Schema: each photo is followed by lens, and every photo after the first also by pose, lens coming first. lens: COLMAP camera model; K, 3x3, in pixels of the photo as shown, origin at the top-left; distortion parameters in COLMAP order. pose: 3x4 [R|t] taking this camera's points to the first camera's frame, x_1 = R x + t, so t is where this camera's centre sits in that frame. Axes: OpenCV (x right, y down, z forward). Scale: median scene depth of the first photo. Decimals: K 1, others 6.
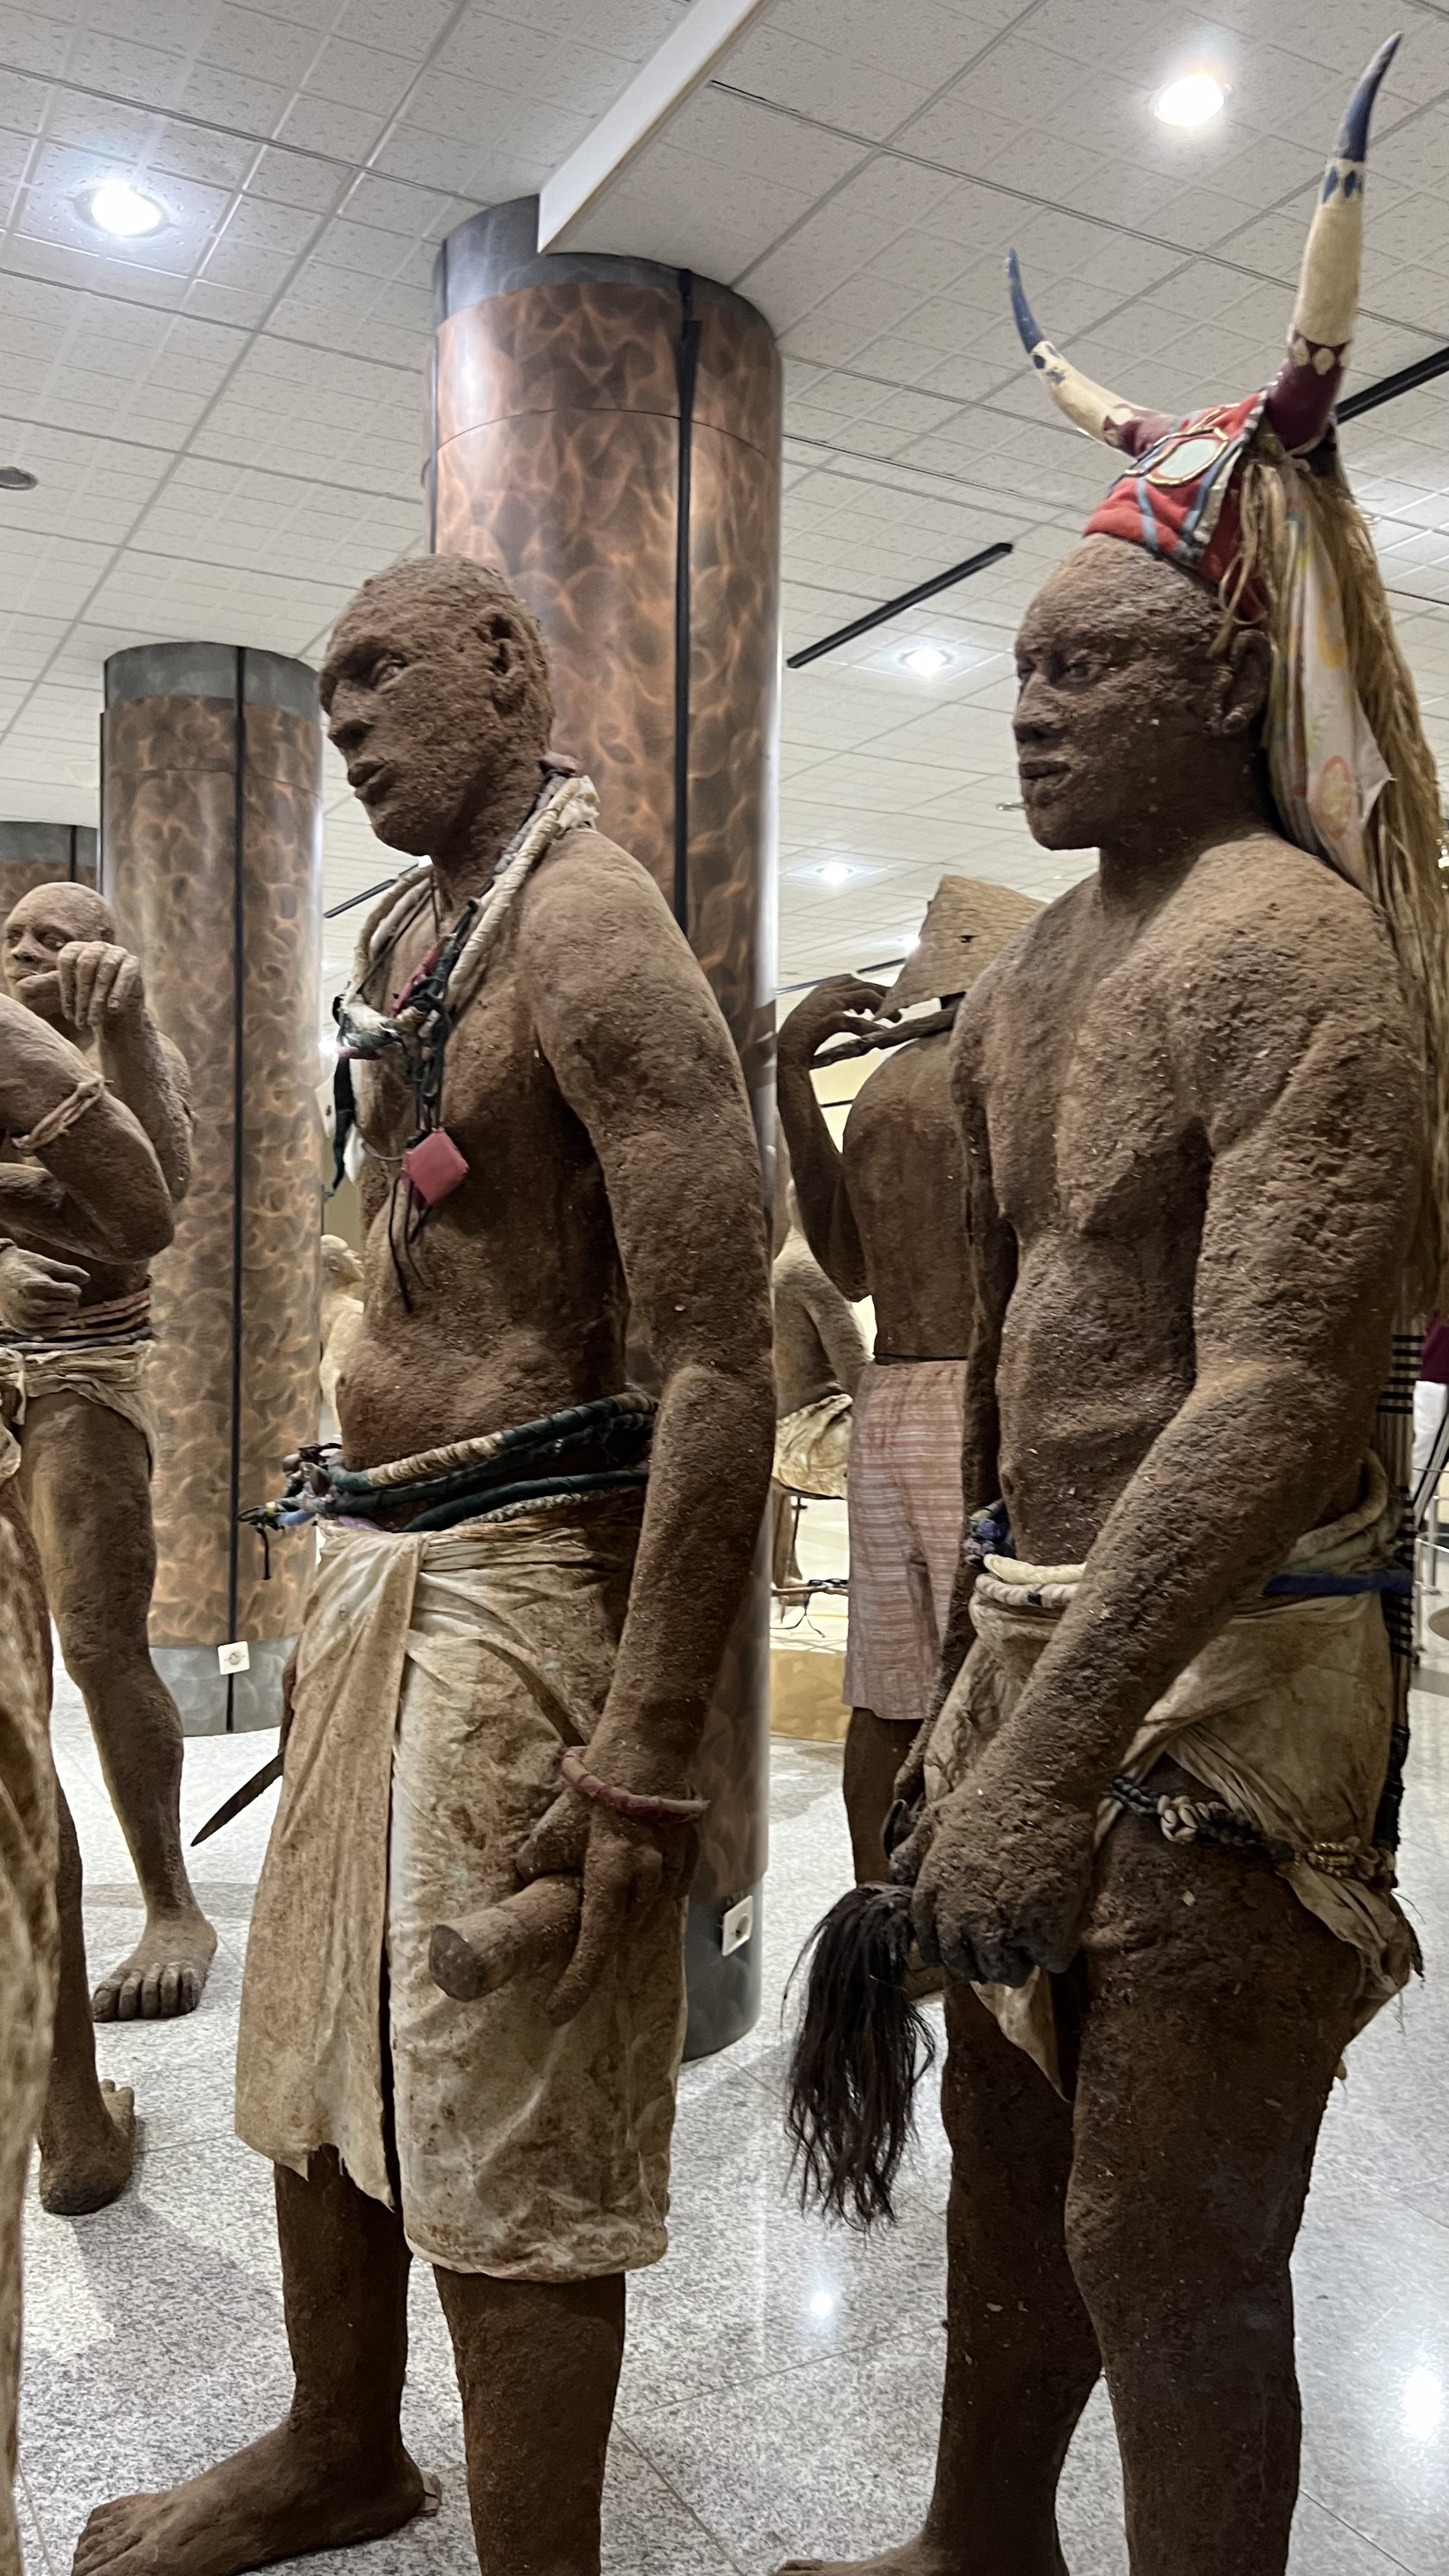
lens RADIAL K [[1974.1, 0, 724.5], [0, 1974.1, 1288.0], [0, 0, 1]] dist [0.028270, -0.001928]
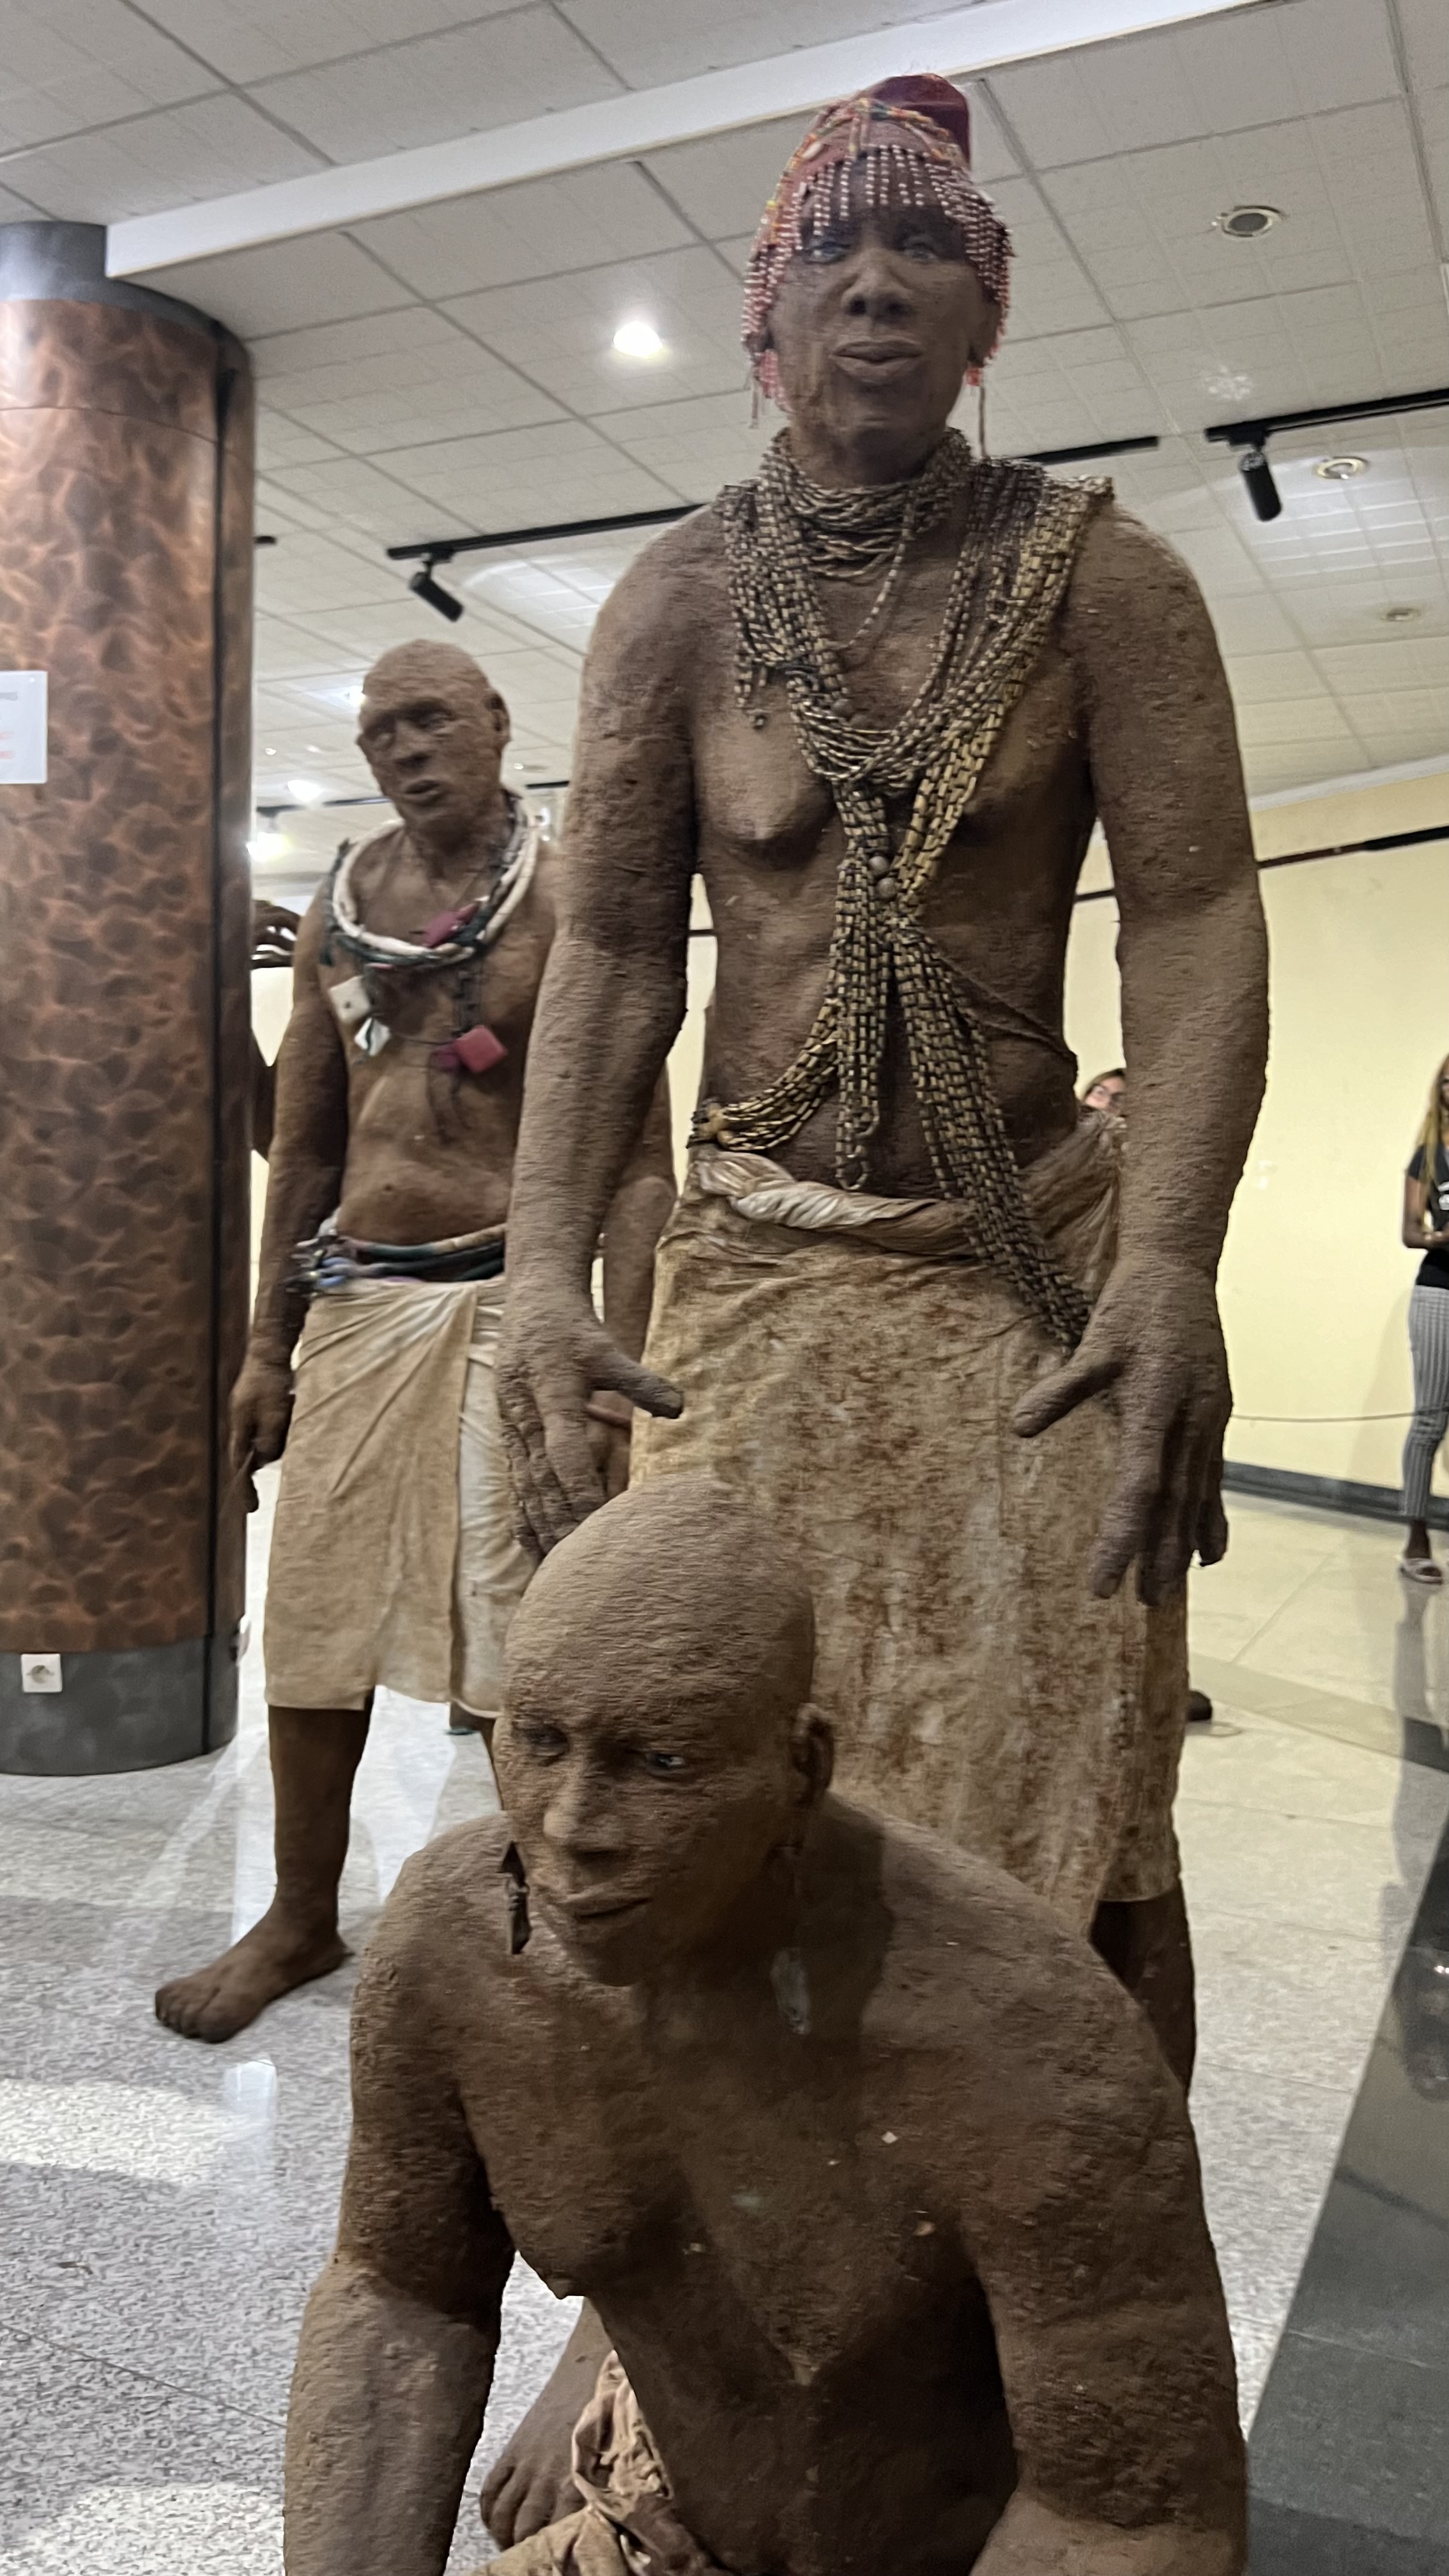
lens RADIAL K [[1937.1, 0, 724.5], [0, 1937.1, 1288.0], [0, 0, 1]] dist [0.000535, -0.001817]
pose [[0.817127, -0.010813, 0.576356, -0.856356], [-0.020099, 0.998682, 0.047232, 0.050350], [-0.576107, -0.050179, 0.815833, -0.368494]]
